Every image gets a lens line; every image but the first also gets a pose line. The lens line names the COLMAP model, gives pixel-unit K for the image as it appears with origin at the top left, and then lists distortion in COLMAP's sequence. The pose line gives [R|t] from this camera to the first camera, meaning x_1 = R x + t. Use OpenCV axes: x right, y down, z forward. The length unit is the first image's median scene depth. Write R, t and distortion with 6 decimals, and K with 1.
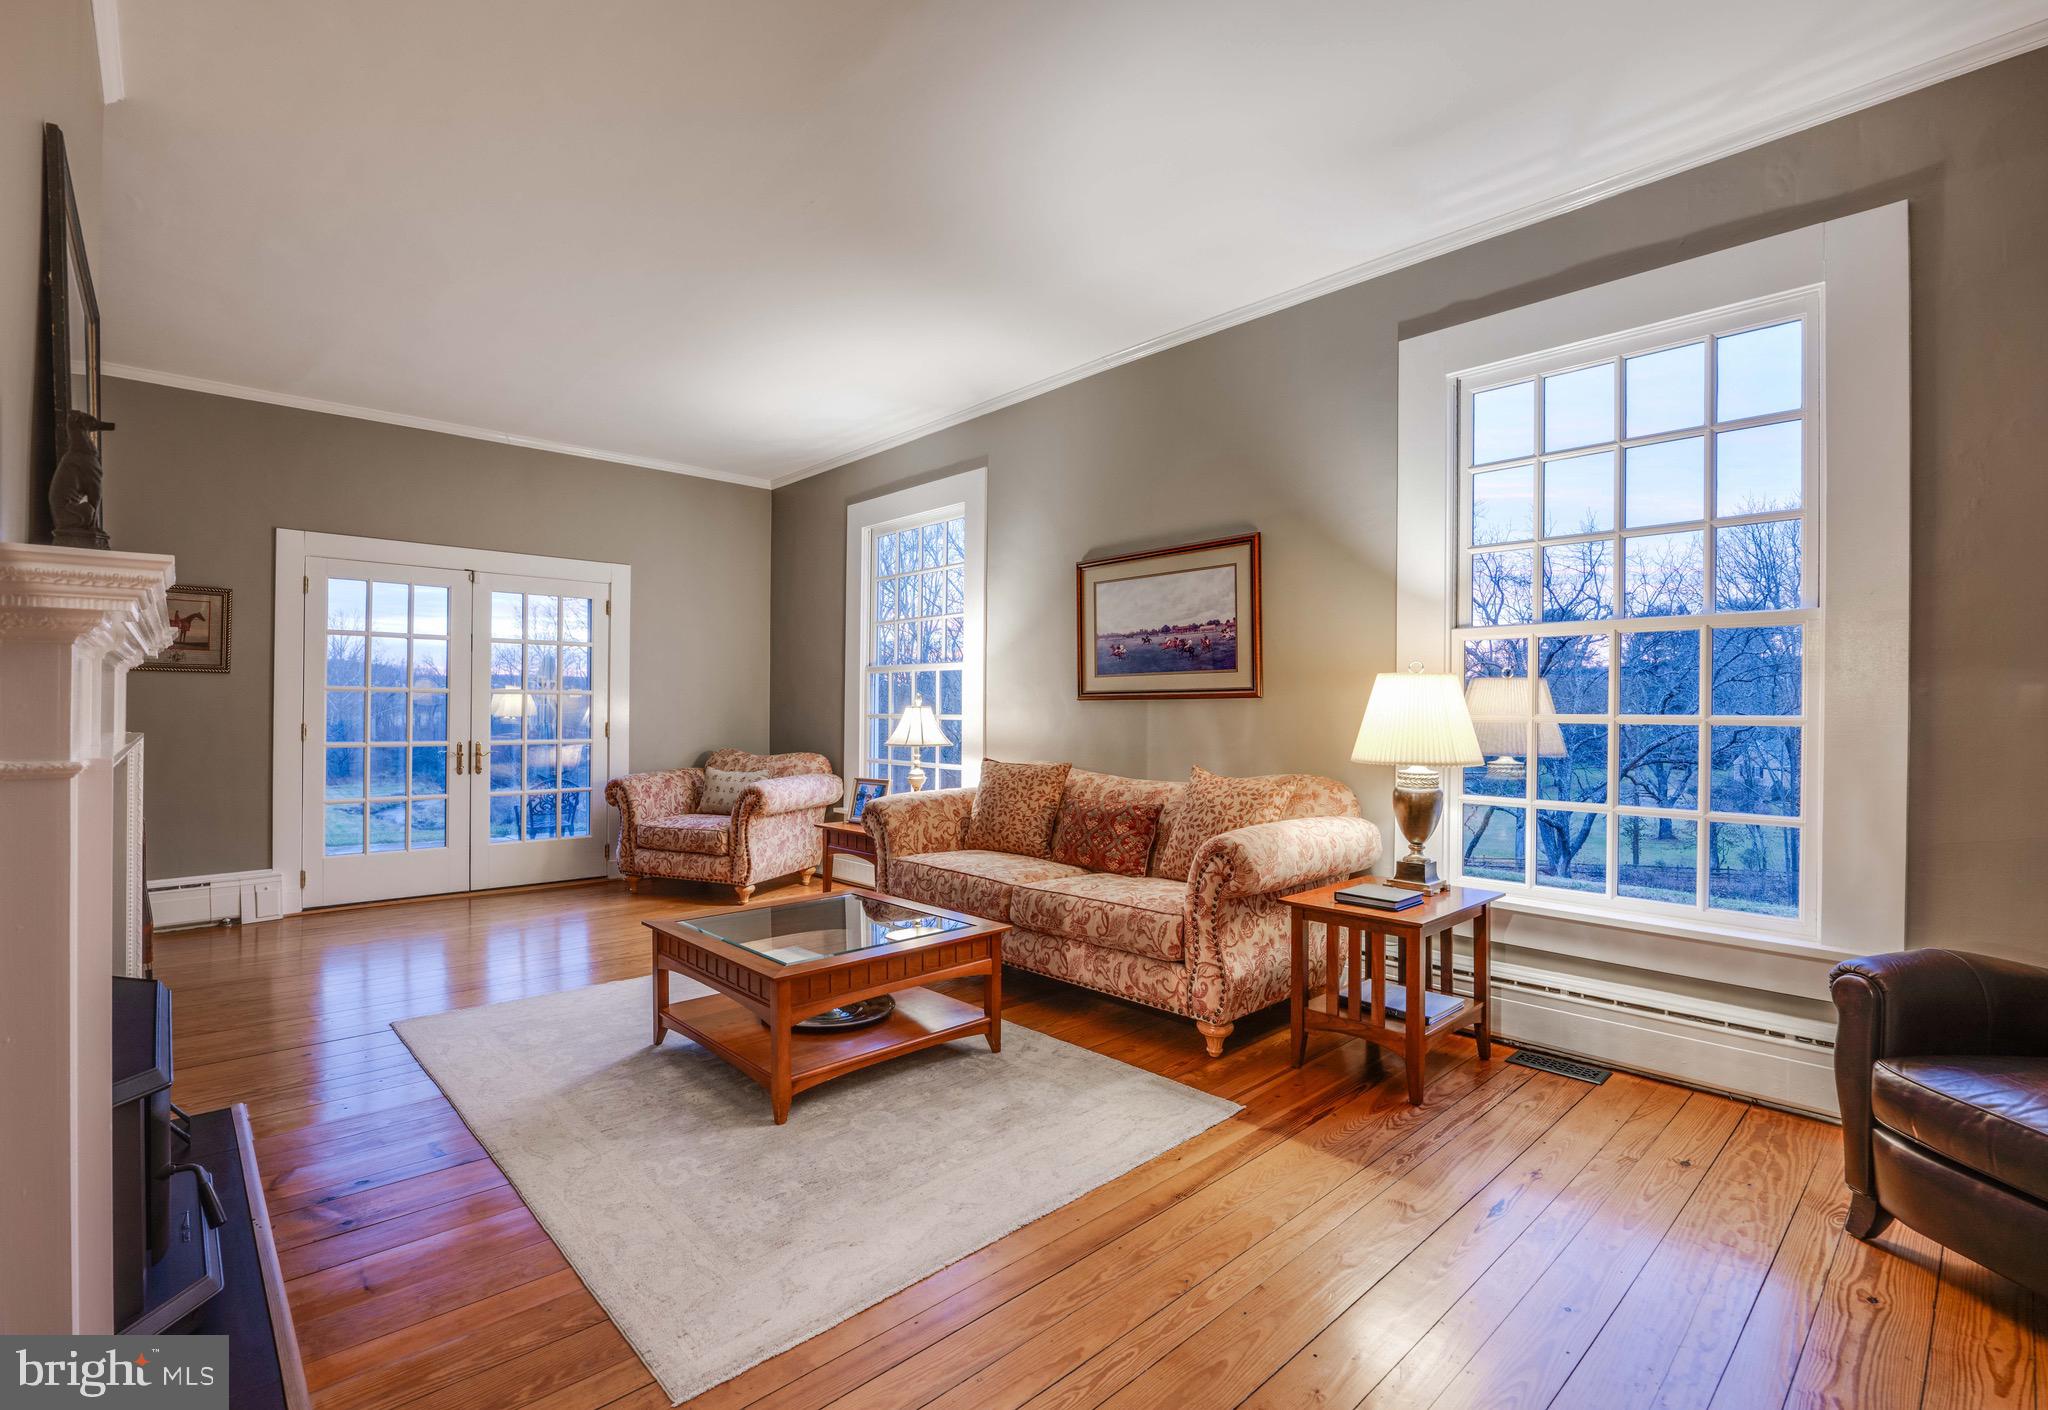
lens RADIAL K [[926.8, 0, 928.9], [0, 926.8, 707.6], [0, 0, 1]] dist [-0.008236, 0.000636]
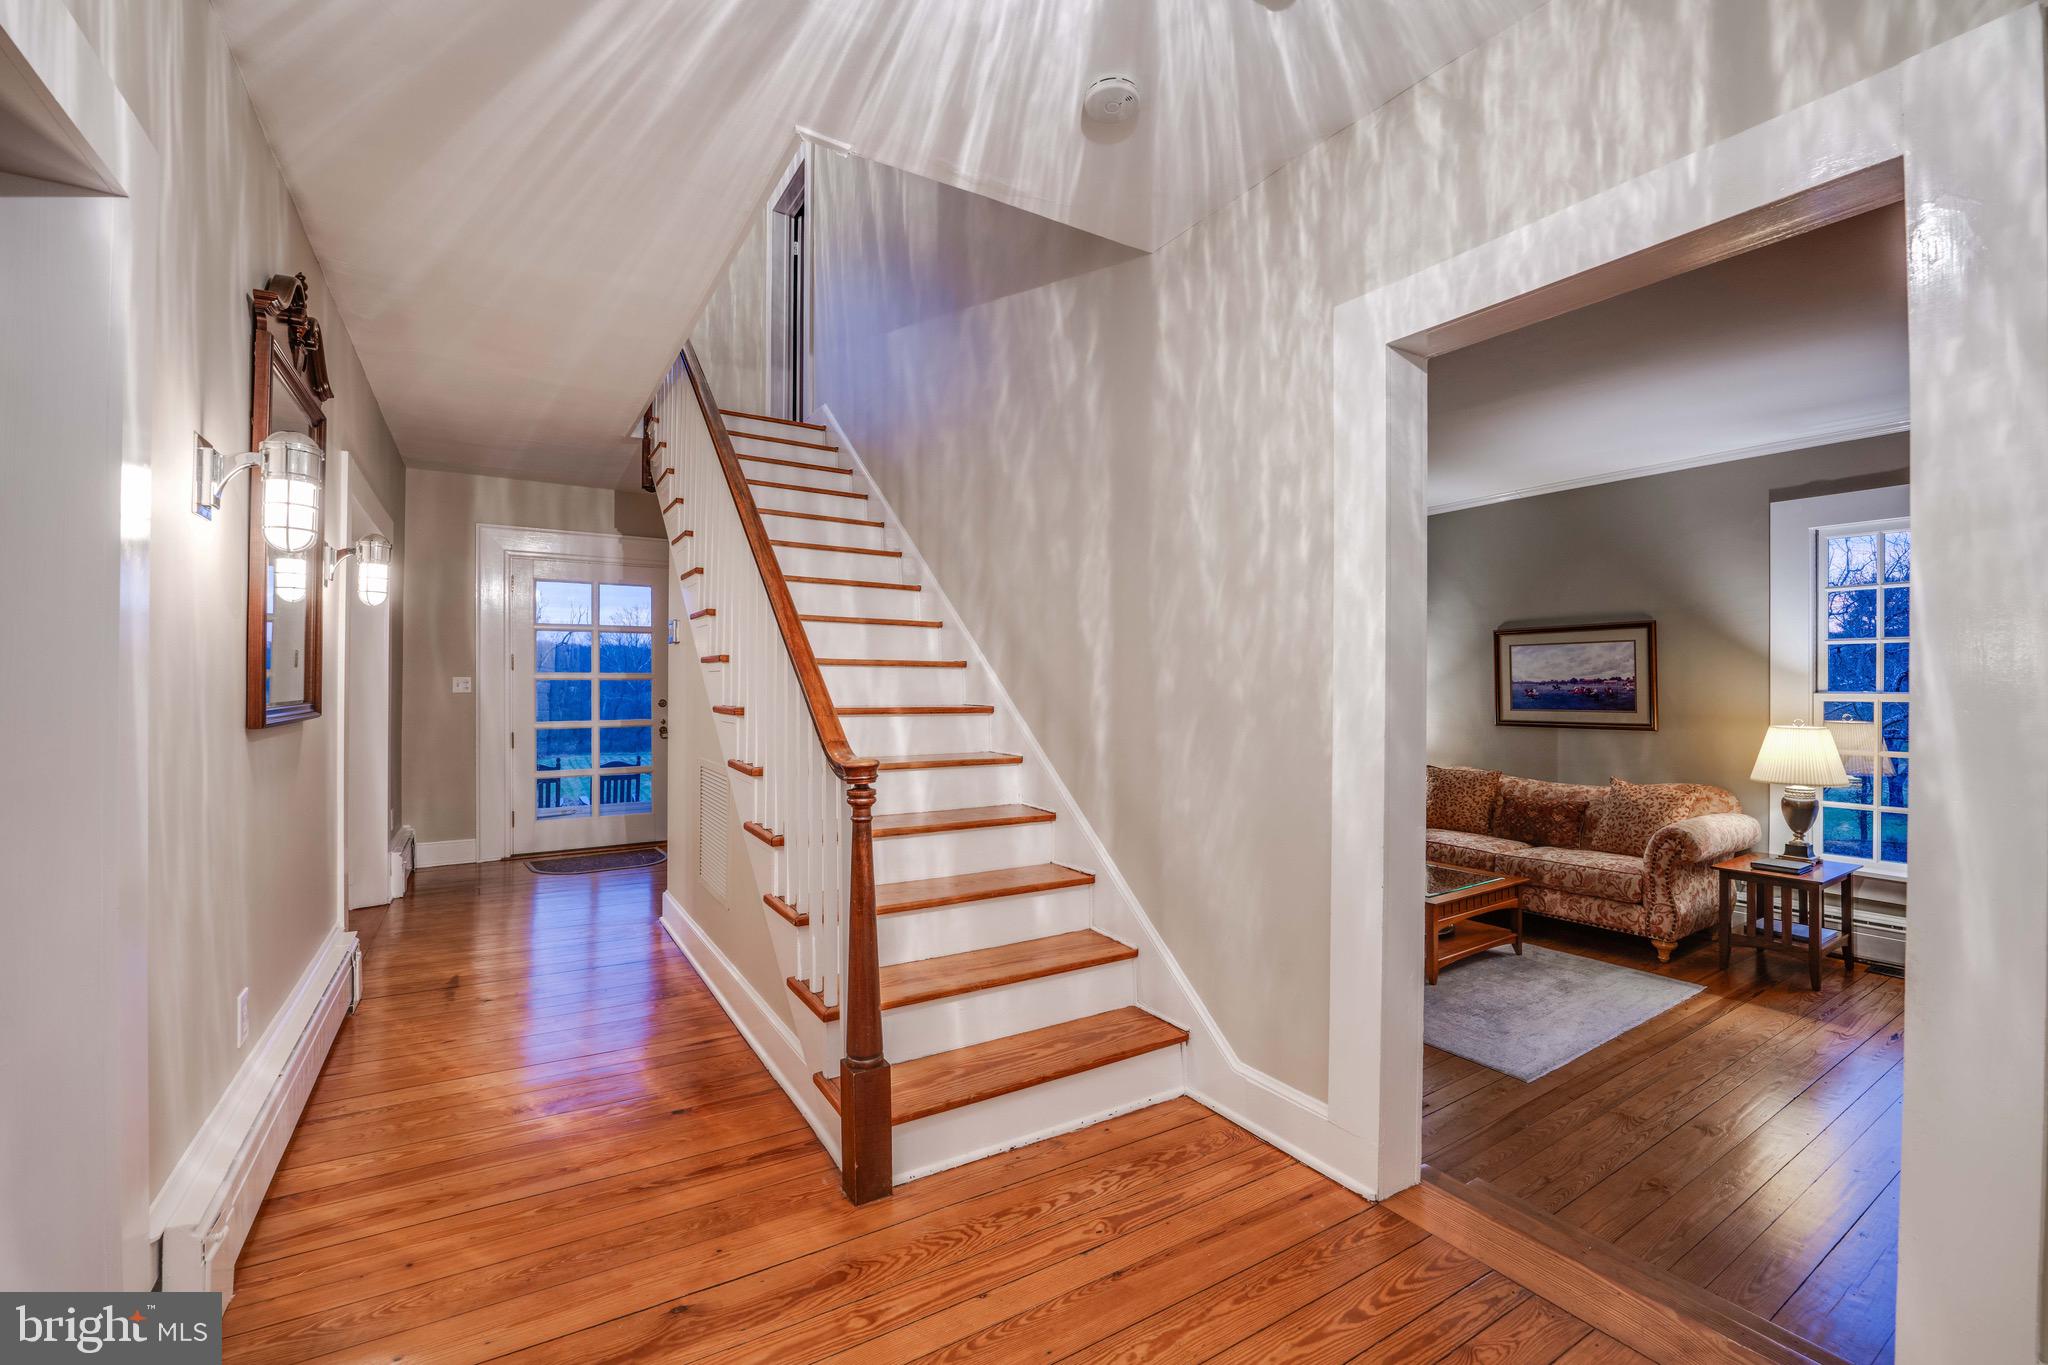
lens RADIAL K [[859.4, 0, 1008.2], [0, 859.4, 677.7], [0, 0, 1]] dist [-0.003794, 0.000743]
pose [[0.992479, -0.003245, -0.122376, -0.622969], [0.002714, 0.999986, -0.004505, -0.114340], [0.122389, 0.004139, 0.992474, -0.613282]]
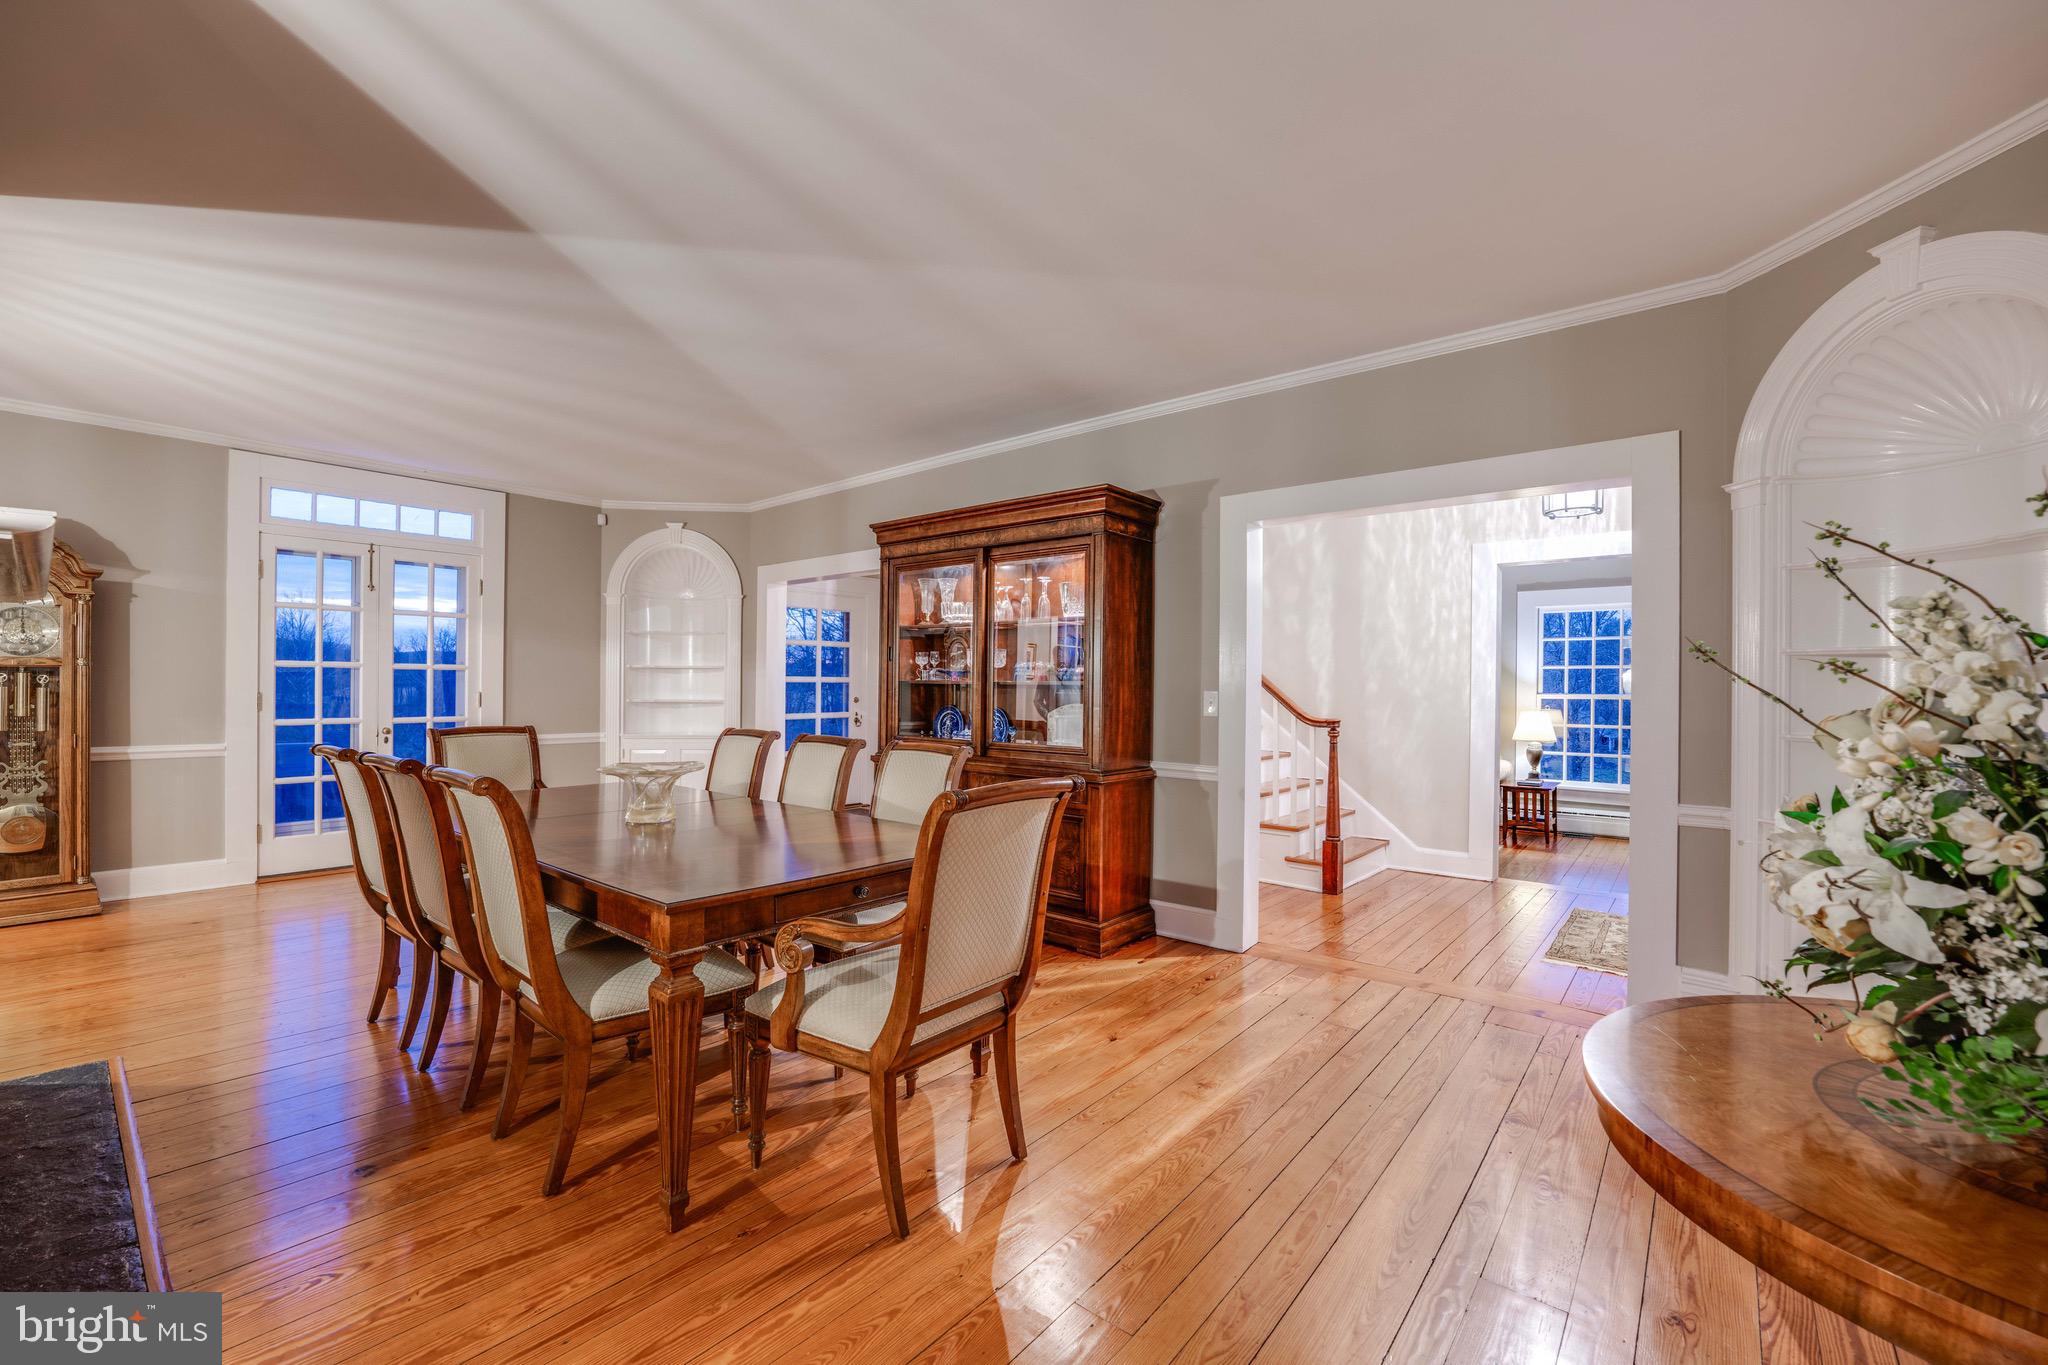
lens RADIAL K [[859.4, 0, 1019.0], [0, 859.4, 683.9], [0, 0, 1]] dist [-0.003794, 0.000743]
pose [[0.981075, 0.005267, 0.193558, -1.648740], [-0.005602, 0.999984, 0.001183, -0.119319], [-0.193549, -0.002244, 0.981088, -1.415986]]
